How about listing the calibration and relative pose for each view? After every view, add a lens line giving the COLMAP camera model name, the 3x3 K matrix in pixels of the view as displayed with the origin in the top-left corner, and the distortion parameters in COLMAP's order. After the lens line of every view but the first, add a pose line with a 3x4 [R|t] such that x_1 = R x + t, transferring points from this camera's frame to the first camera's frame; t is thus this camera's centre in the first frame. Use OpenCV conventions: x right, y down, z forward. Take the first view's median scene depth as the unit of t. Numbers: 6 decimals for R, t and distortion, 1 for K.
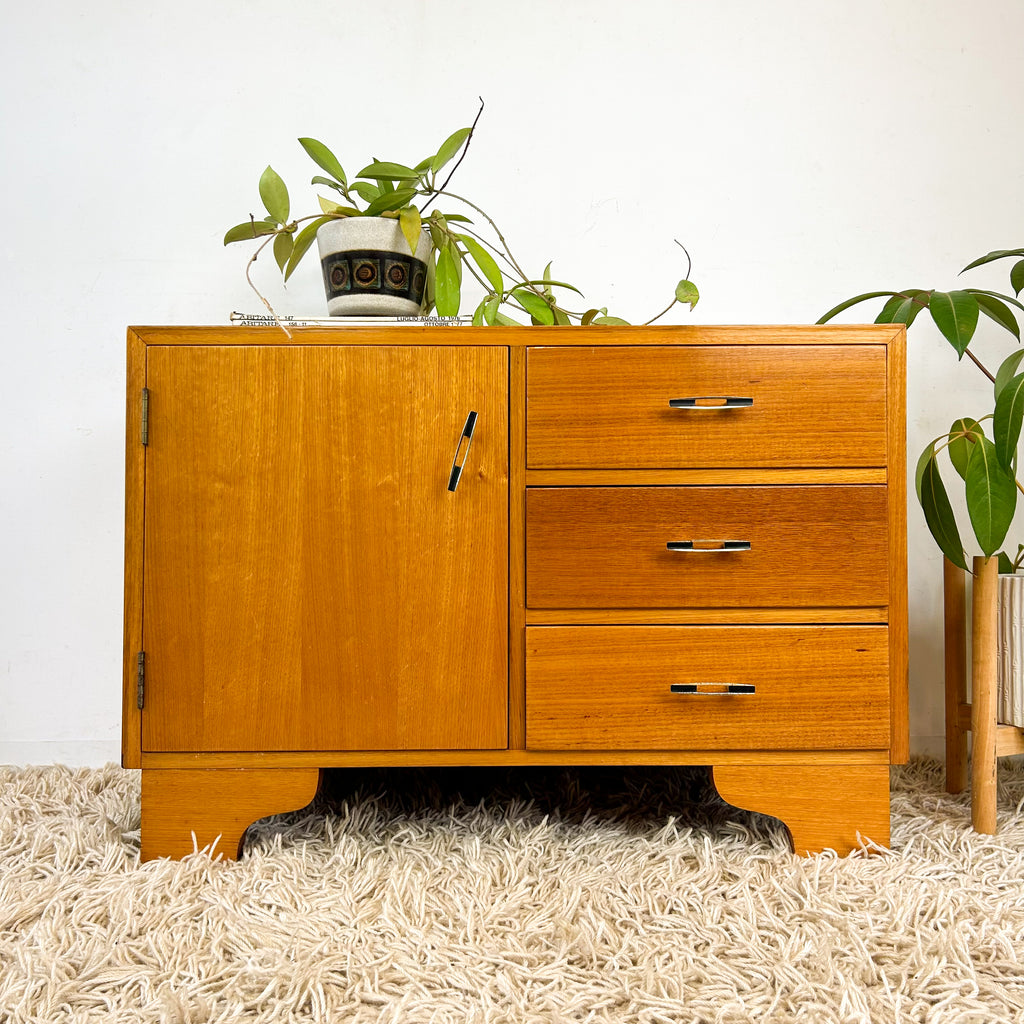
lens RADIAL K [[994.5, 0, 517.9], [0, 994.5, 511.6], [0, 0, 1]] dist [0.109808, -0.219193]
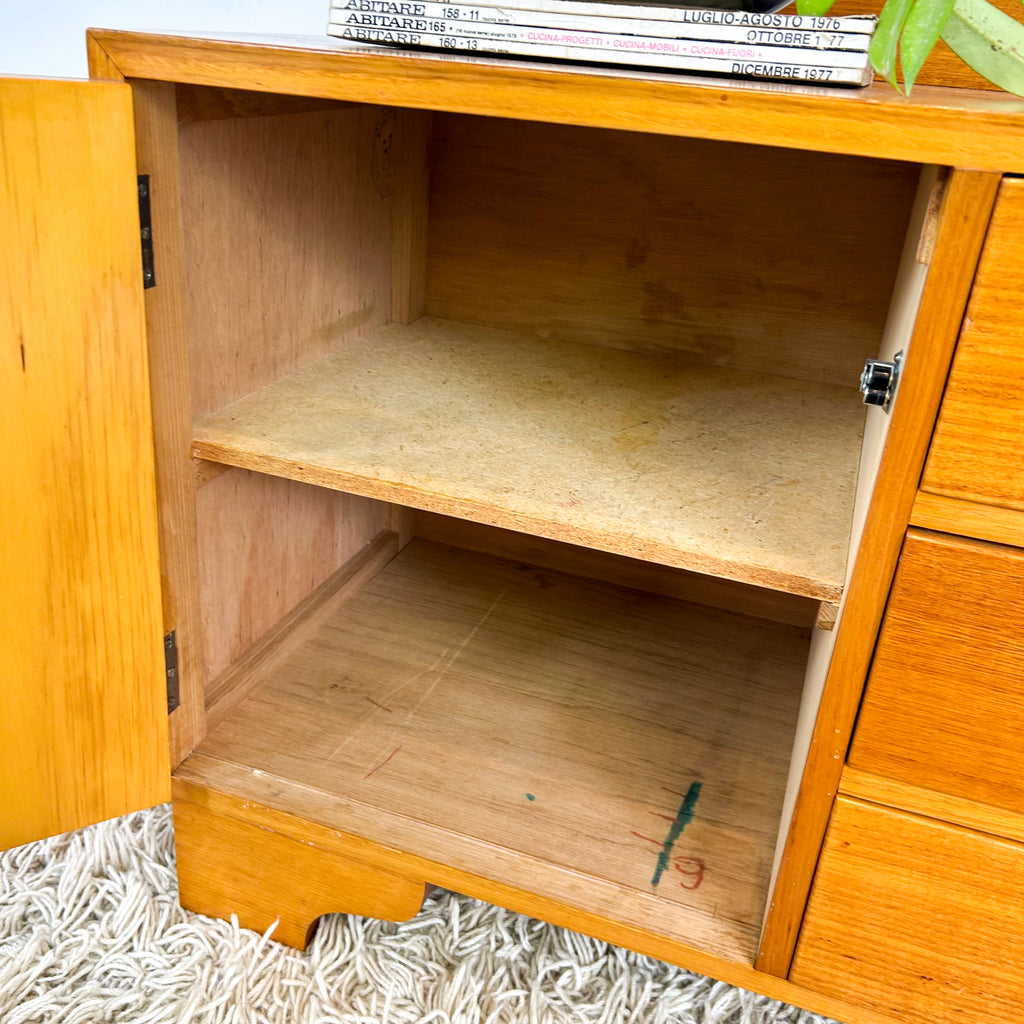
lens RADIAL K [[1044.9, 0, 511.4], [0, 1044.9, 505.1], [0, 0, 1]] dist [-0.002131, 0.025488]
pose [[0.937107, 0.211206, -0.277888, -0.027603], [-0.072166, 0.896184, 0.437774, -0.211922], [0.341499, -0.390187, 0.855063, 0.576784]]
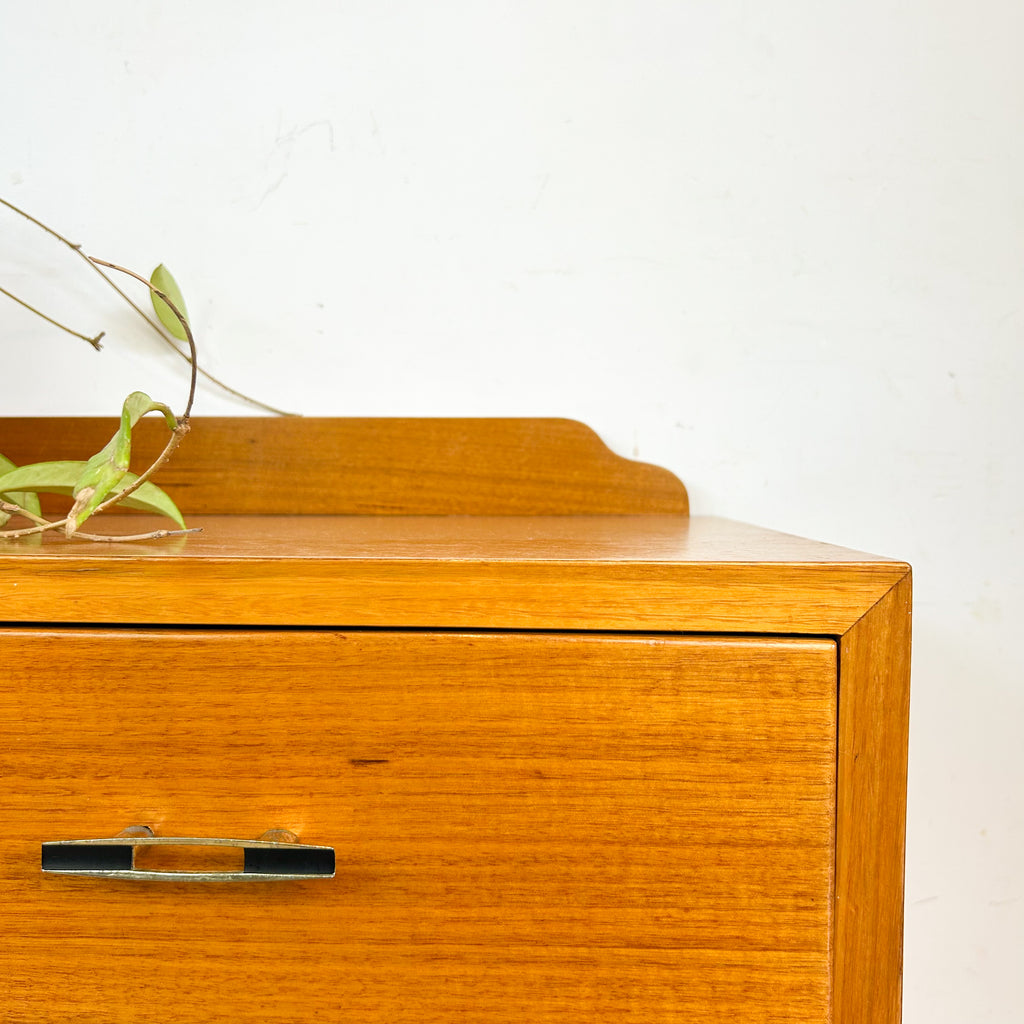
lens RADIAL K [[1038.4, 0, 508.5], [0, 1038.4, 504.8], [0, 0, 1]] dist [0.061511, -0.123853]
pose [[0.998137, 0.011301, -0.059950, 0.293873], [-0.008470, 0.998846, 0.047269, -0.218003], [0.060415, -0.046673, 0.997082, 0.710238]]
